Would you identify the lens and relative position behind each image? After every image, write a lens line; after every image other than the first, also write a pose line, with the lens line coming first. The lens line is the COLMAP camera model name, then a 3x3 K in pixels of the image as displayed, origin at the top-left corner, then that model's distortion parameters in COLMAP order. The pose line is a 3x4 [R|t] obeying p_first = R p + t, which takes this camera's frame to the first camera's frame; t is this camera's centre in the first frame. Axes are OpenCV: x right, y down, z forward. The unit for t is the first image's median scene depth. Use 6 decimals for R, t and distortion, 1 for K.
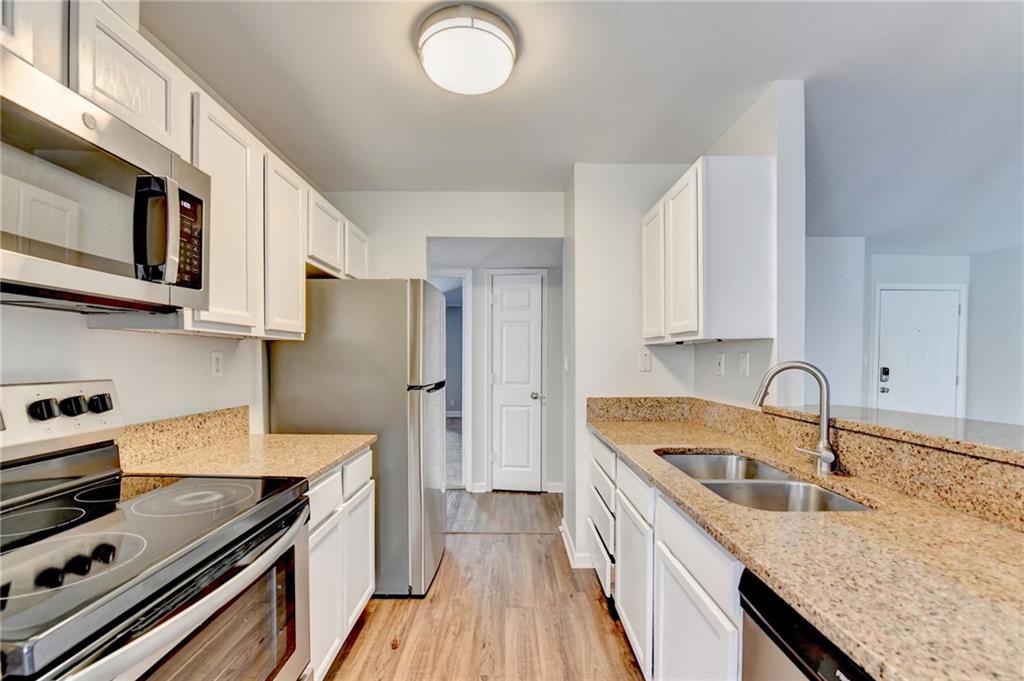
lens RADIAL K [[419.8, 0, 507.6], [0, 419.8, 370.9], [0, 0, 1]] dist [-0.018753, -0.000845]
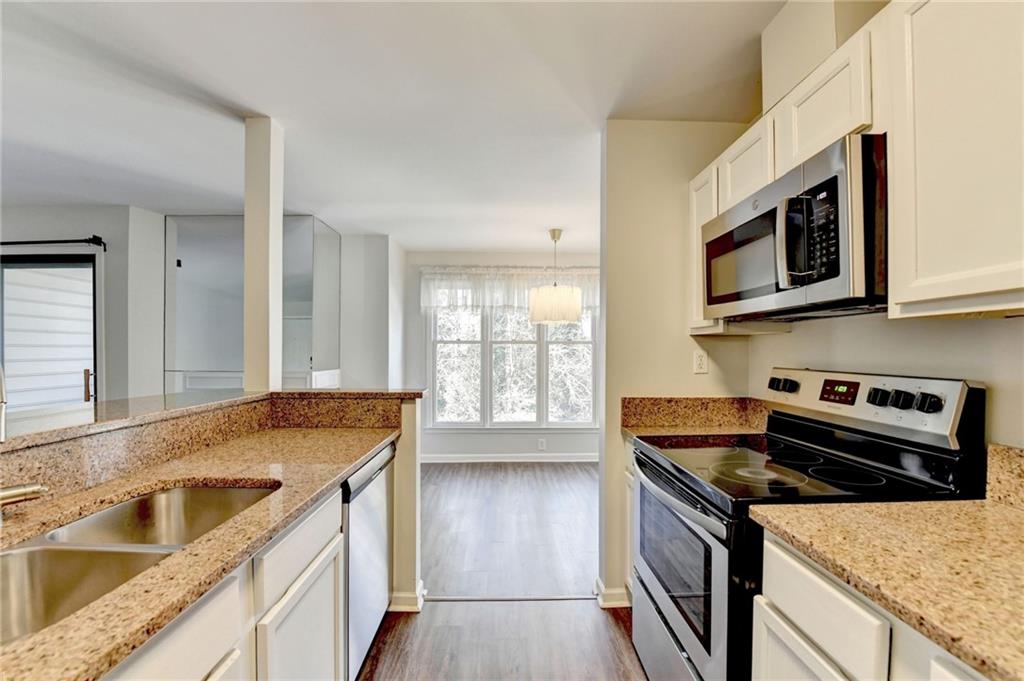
lens RADIAL K [[418.8, 0, 515.7], [0, 418.8, 355.1], [0, 0, 1]] dist [-0.028868, -0.000407]
pose [[-0.999318, -0.003306, -0.036773, -0.017993], [-0.004667, 0.999305, 0.036984, -0.040140], [0.036625, 0.037131, -0.998639, 1.281006]]
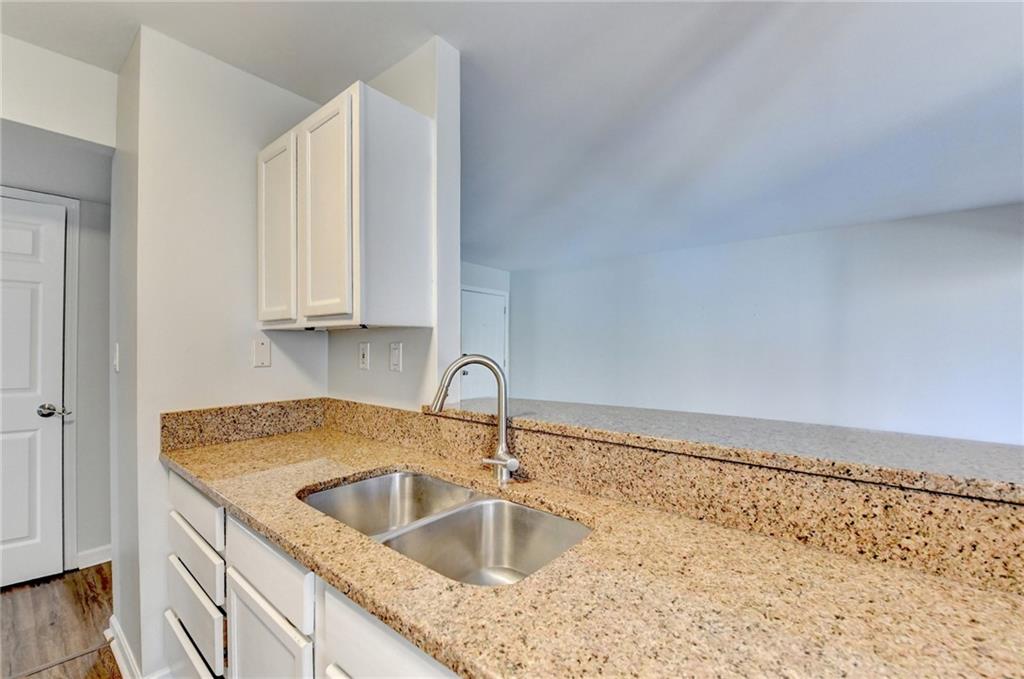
lens RADIAL K [[422.6, 0, 502.5], [0, 422.6, 343.3], [0, 0, 1]] dist [-0.020522, -0.000292]
pose [[0.632103, 0.007149, 0.774851, 0.047951], [0.018291, 0.999541, -0.024143, -0.020323], [-0.774668, 0.029434, 0.631682, 0.334448]]
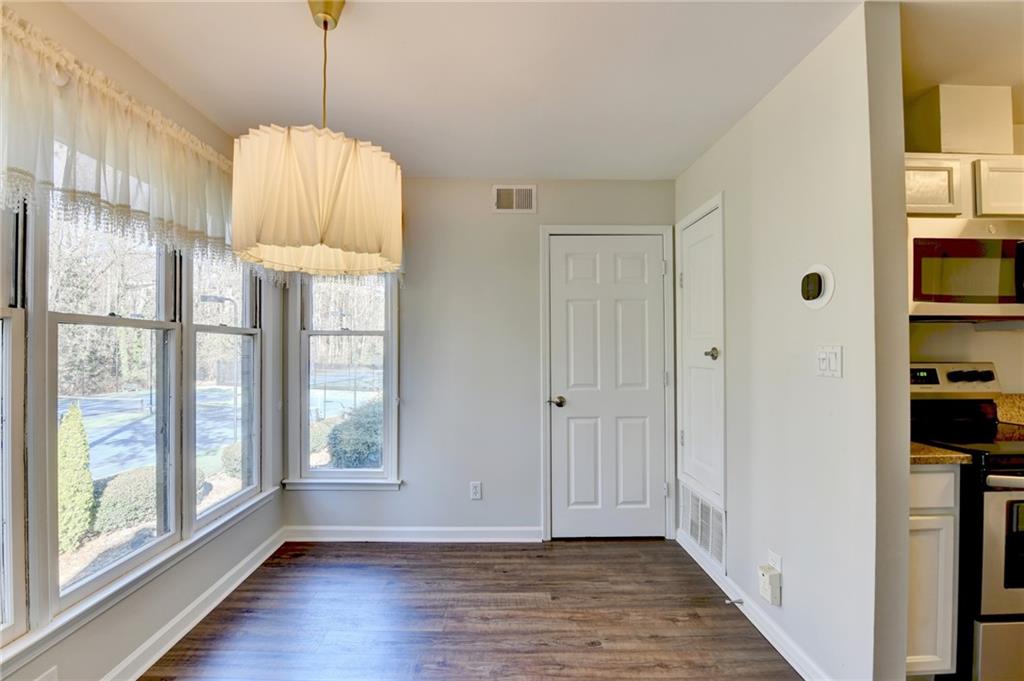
lens RADIAL K [[417.9, 0, 501.2], [0, 417.9, 343.3], [0, 0, 1]] dist [-0.018769, -0.000263]
pose [[0.011629, -0.013654, -0.999839, 0.435272], [-0.027666, 0.999520, -0.013971, 0.014313], [0.999550, 0.027824, 0.011245, -0.656826]]
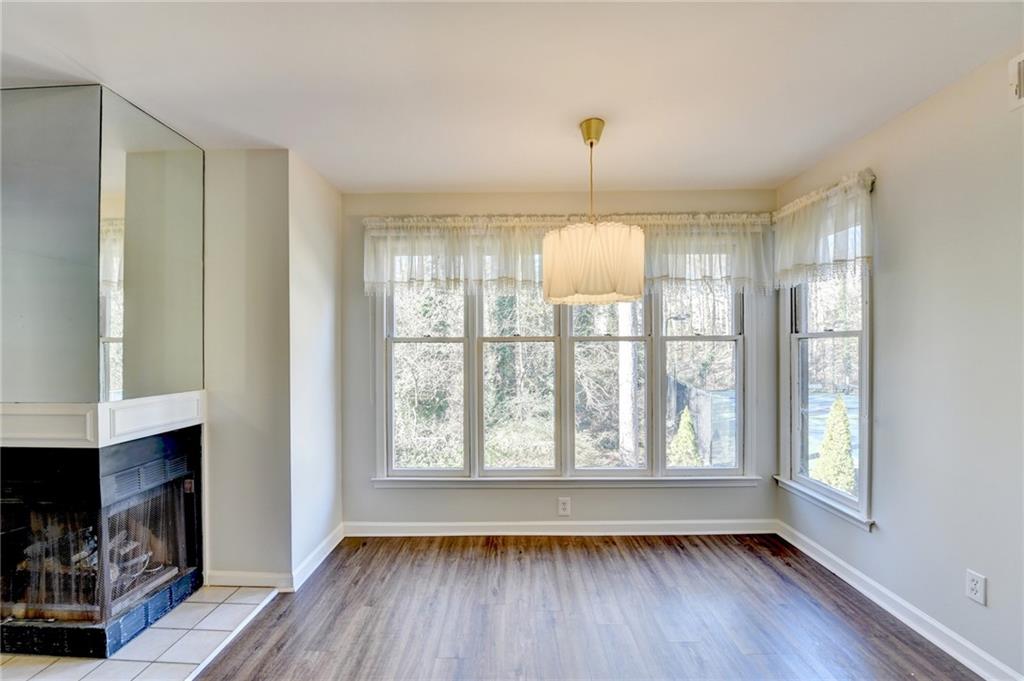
lens RADIAL K [[414.8, 0, 506.6], [0, 414.8, 351.6], [0, 0, 1]] dist [-0.013117, -0.006106]
pose [[-0.999907, 0.005498, 0.012503, -0.085613], [0.005899, 0.999464, 0.032215, -0.026199], [-0.012320, 0.032285, -0.999403, 0.197862]]
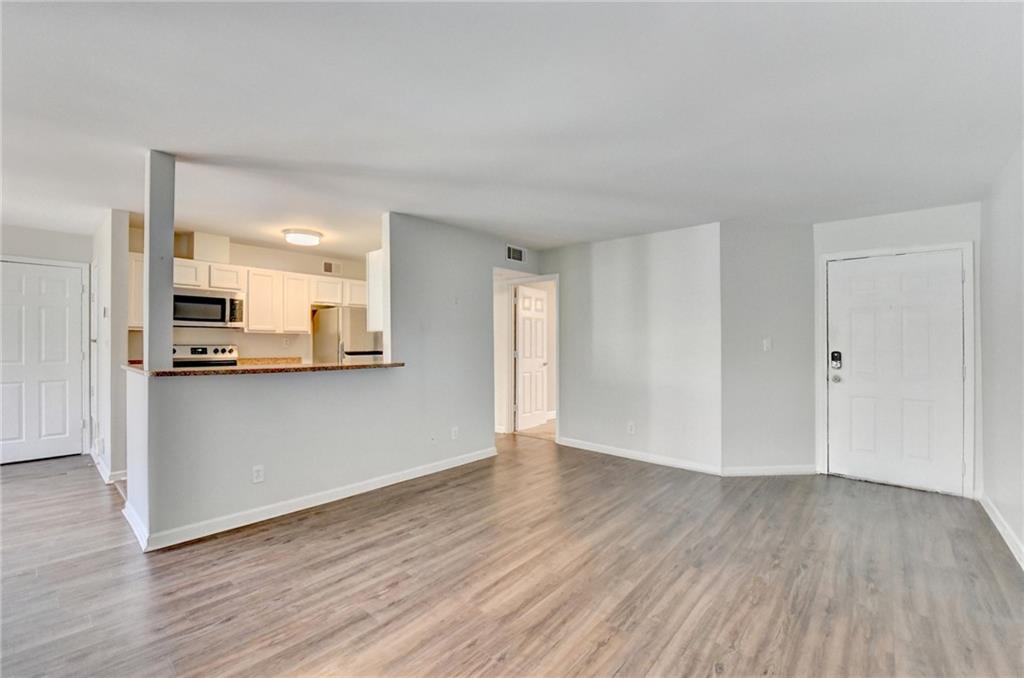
lens RADIAL K [[418.1, 0, 509.3], [0, 418.1, 339.6], [0, 0, 1]] dist [-0.019607, -0.000638]
pose [[0.760002, -0.003797, -0.649910, 2.561170], [-0.022253, 0.999245, -0.031861, 0.024986], [0.649540, 0.038677, 0.759343, -0.224014]]
